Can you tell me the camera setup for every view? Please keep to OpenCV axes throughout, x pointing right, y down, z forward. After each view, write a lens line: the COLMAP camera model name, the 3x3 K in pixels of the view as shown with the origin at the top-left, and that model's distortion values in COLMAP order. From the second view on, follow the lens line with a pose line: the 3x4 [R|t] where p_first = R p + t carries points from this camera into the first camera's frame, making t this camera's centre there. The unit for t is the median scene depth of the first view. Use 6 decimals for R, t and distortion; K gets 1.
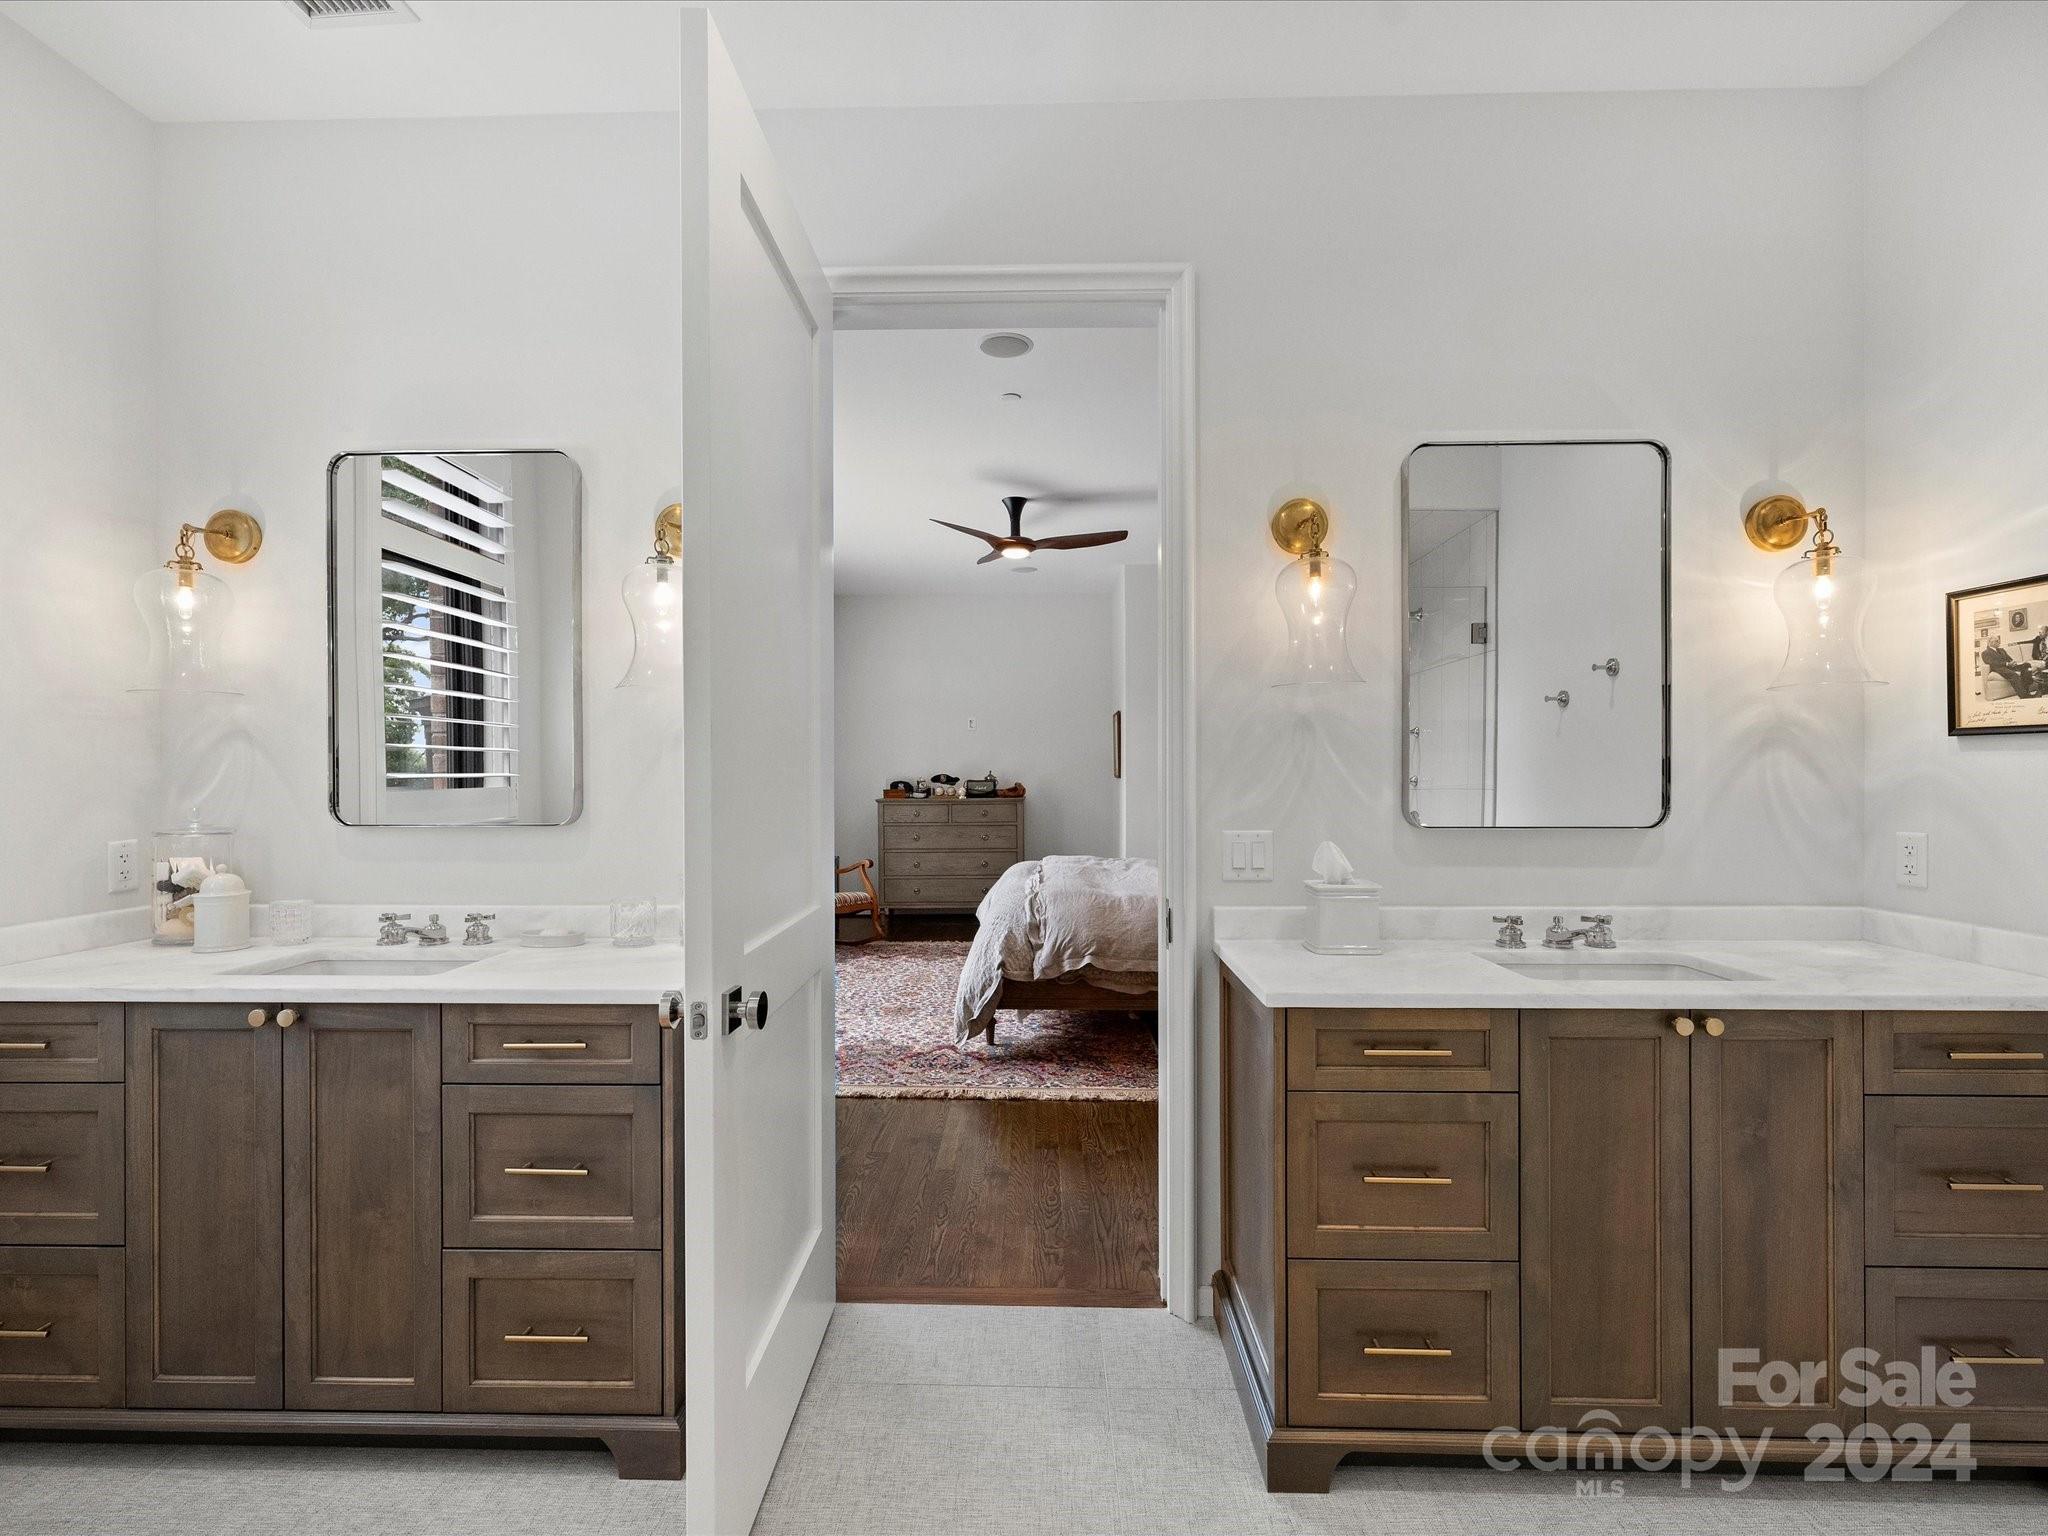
lens RADIAL K [[944.8, 0, 998.1], [0, 944.8, 767.2], [0, 0, 1]] dist [0.000854, 0.001987]
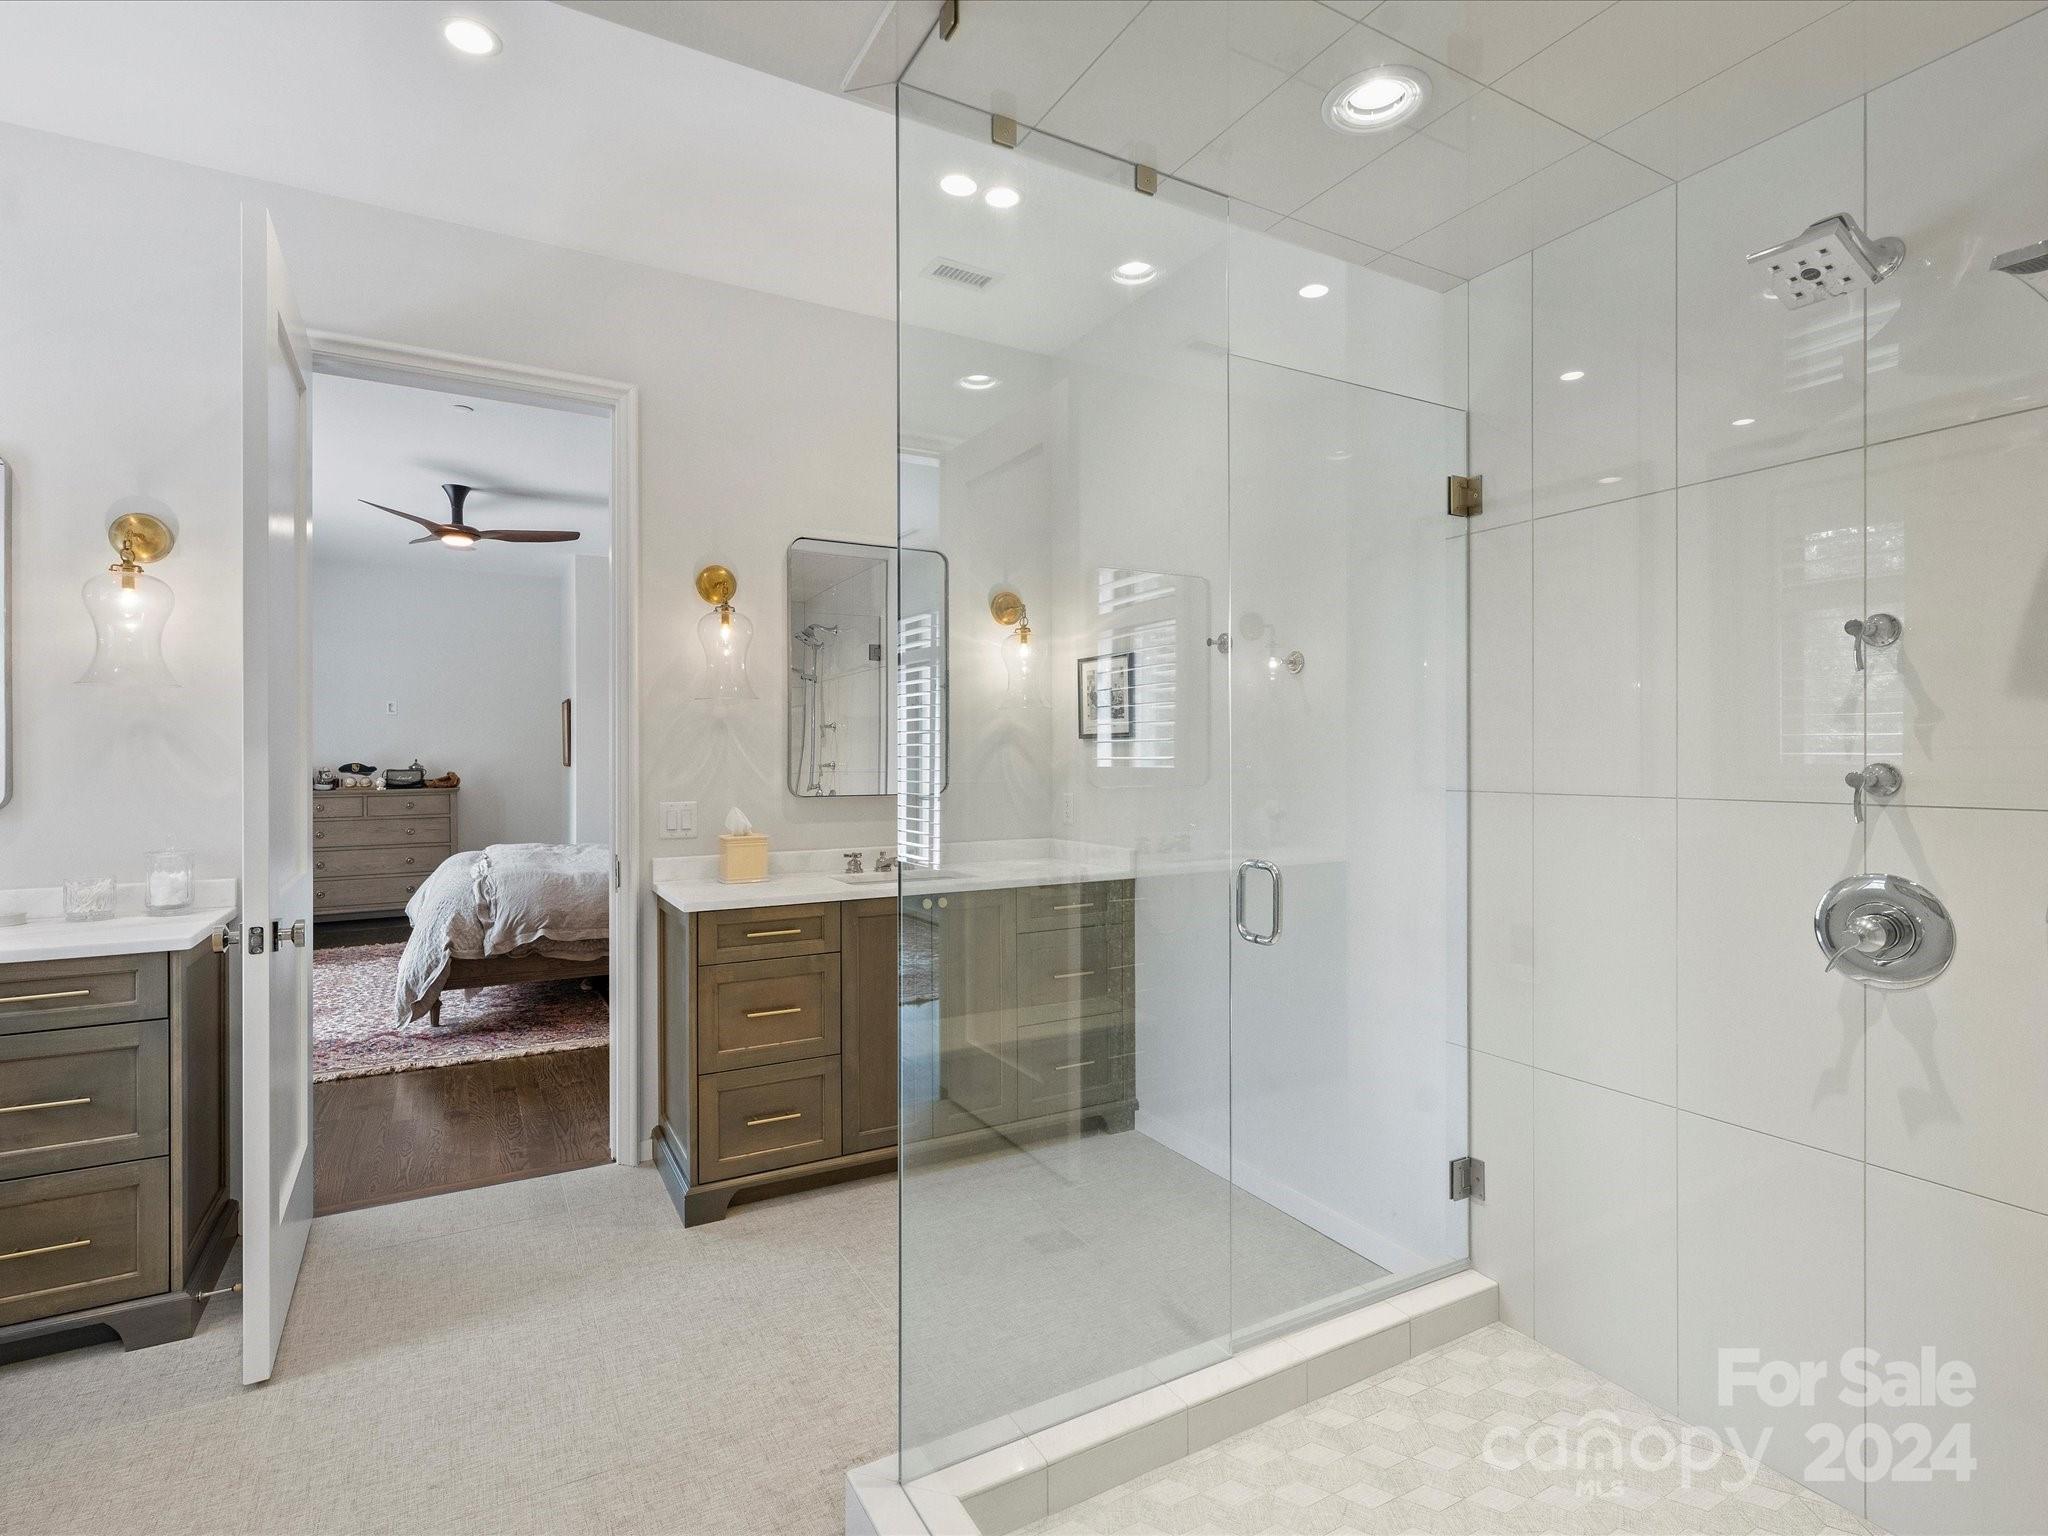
lens RADIAL K [[1059.7, 0, 1045.0], [0, 1059.7, 756.6], [0, 0, 1]] dist [0.000739, 0.002145]
pose [[0.849264, 0.000053, 0.527968, -0.098260], [-0.000653, 0.999999, 0.000950, -0.000530], [-0.527967, -0.001152, 0.849264, -0.595777]]
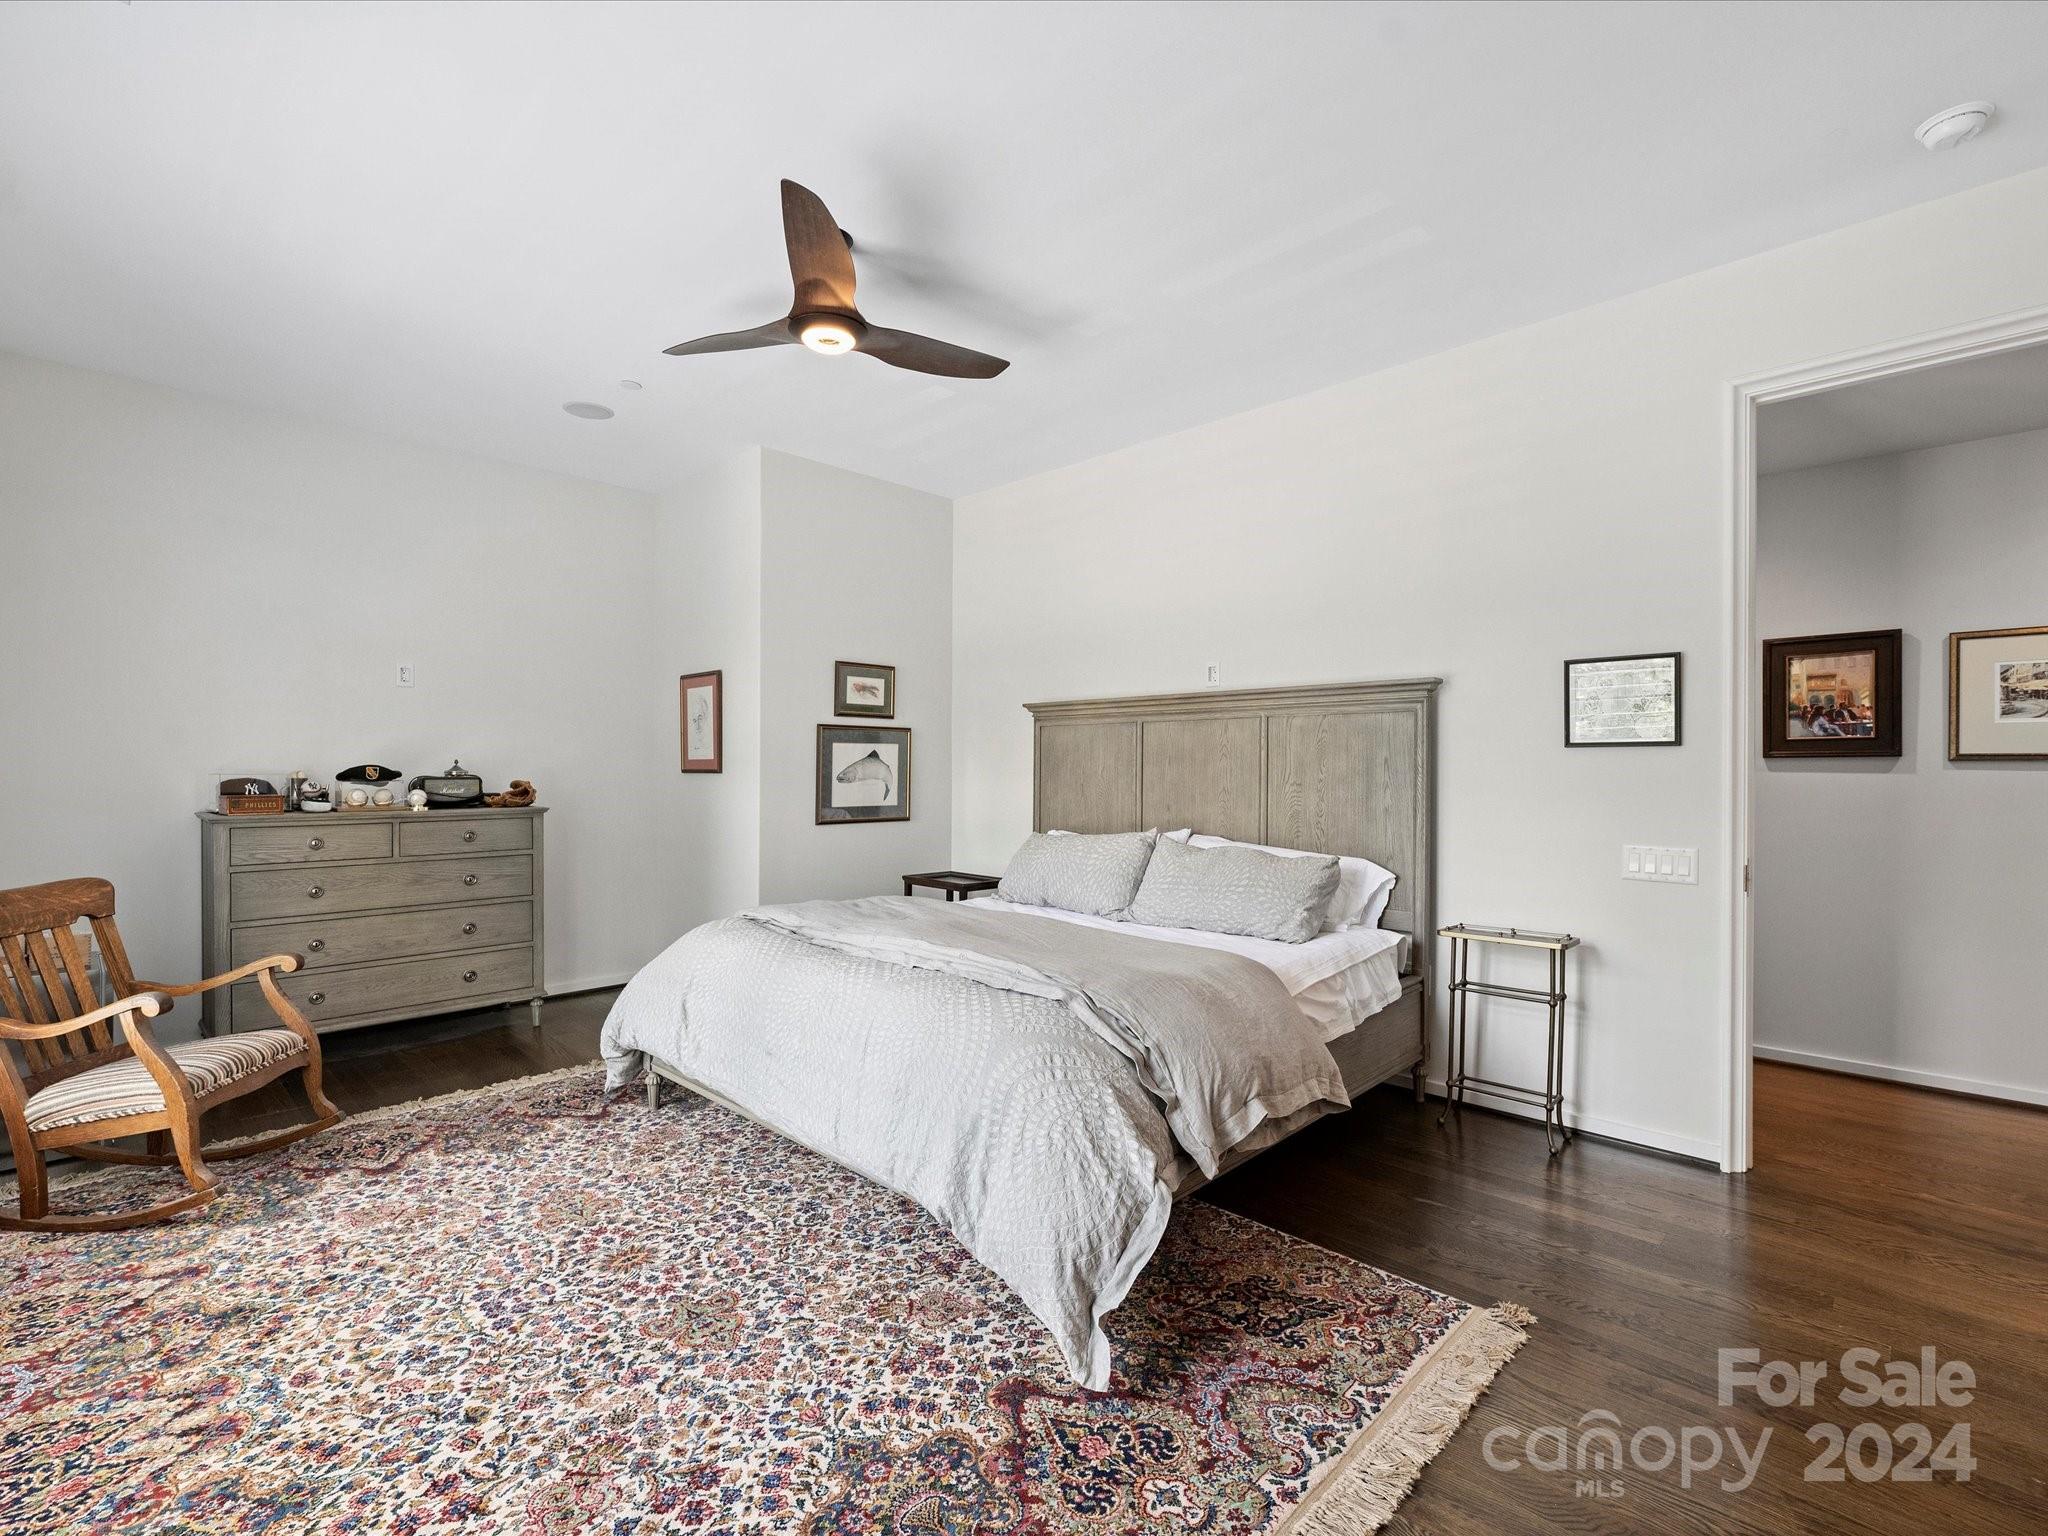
lens RADIAL K [[944.8, 0, 1018.2], [0, 944.8, 758.9], [0, 0, 1]] dist [0.000854, 0.001987]
pose [[0.679344, 0.012327, 0.733716, -0.581578], [-0.004797, 0.999912, -0.012358, 0.025363], [-0.733804, 0.004875, 0.679344, 1.114774]]
